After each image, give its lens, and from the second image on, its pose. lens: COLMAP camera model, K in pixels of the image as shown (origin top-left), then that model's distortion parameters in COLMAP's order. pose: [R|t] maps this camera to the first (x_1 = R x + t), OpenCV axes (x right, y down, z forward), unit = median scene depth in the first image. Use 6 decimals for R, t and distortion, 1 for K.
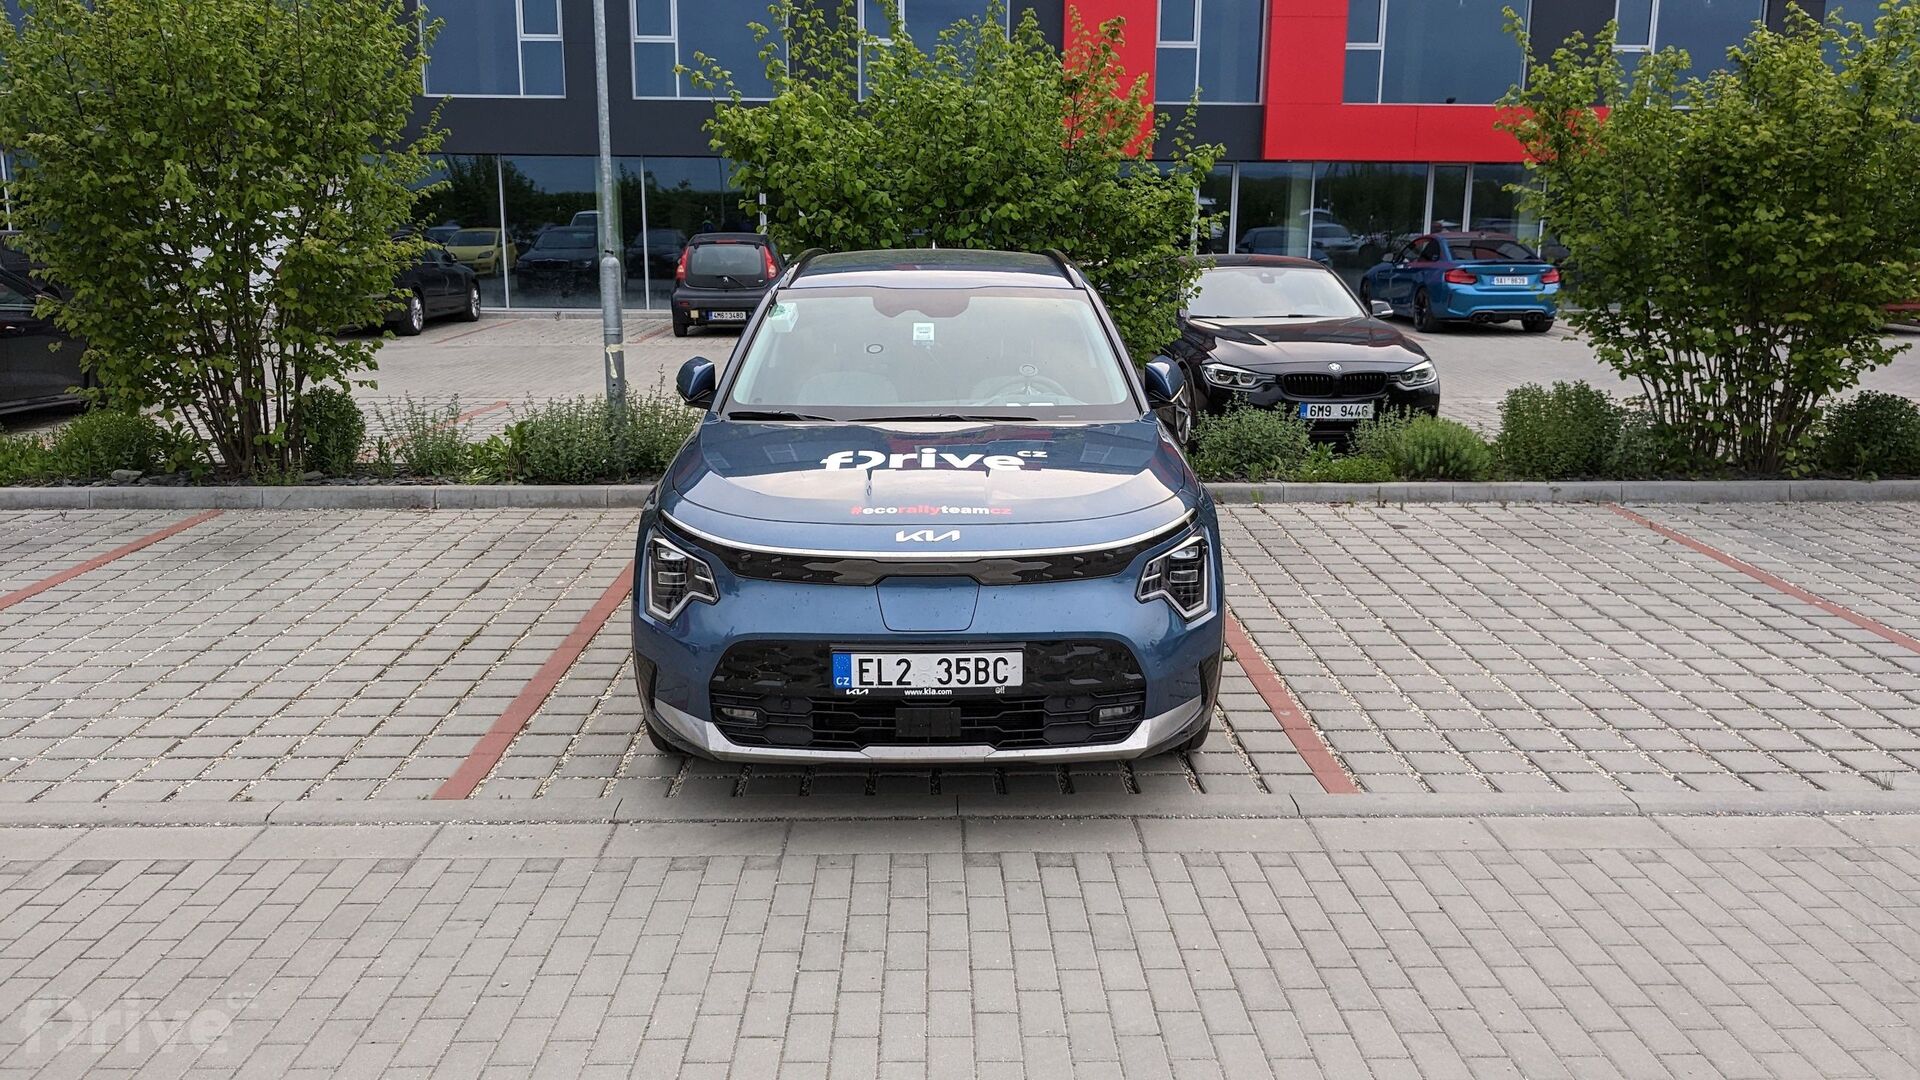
lens RADIAL K [[1539.6, 0, 950.7], [0, 1539.6, 529.6], [0, 0, 1]] dist [0.054199, -0.096154]
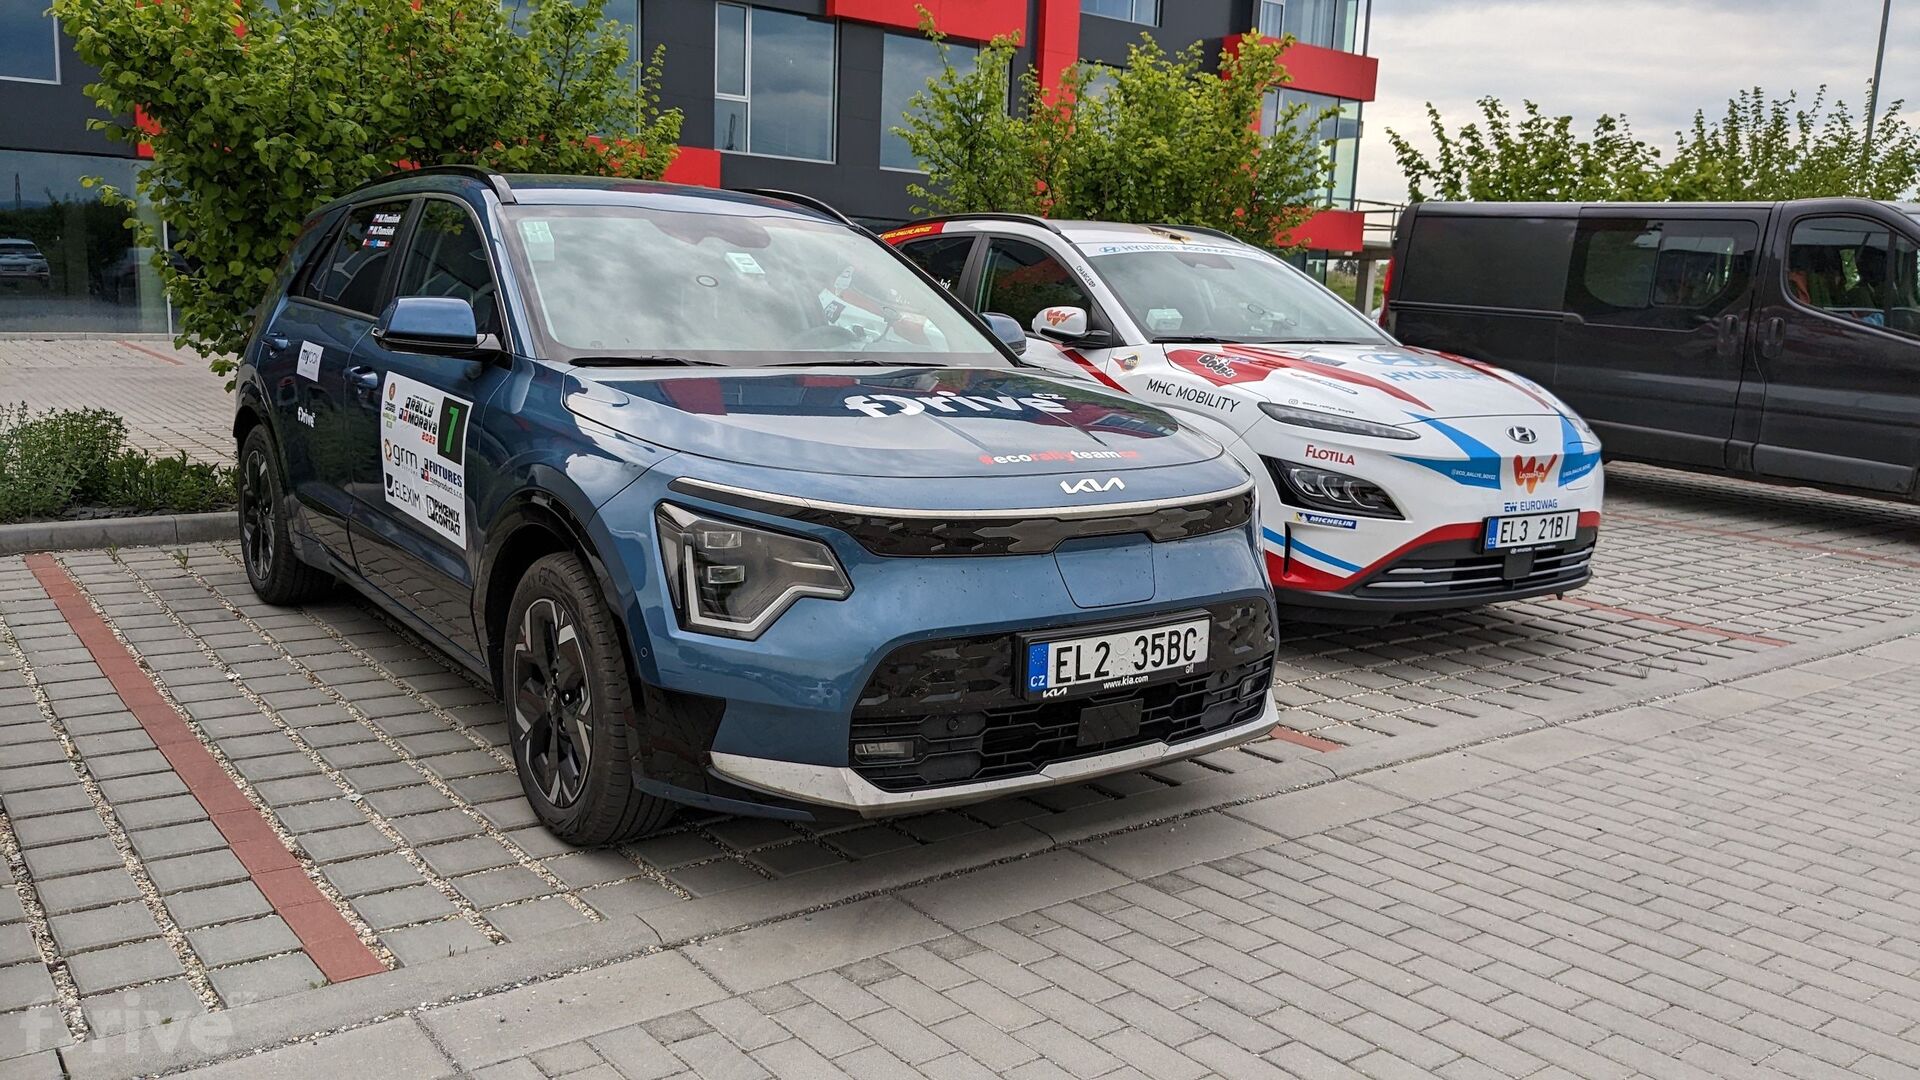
lens RADIAL K [[1539.6, 0, 958.0], [0, 1539.6, 545.8], [0, 0, 1]] dist [0.054199, -0.096154]
pose [[0.803781, -0.068591, 0.590958, -0.534596], [0.081011, 0.996698, 0.005498, 0.024896], [-0.589384, 0.043455, 0.806684, 0.407780]]
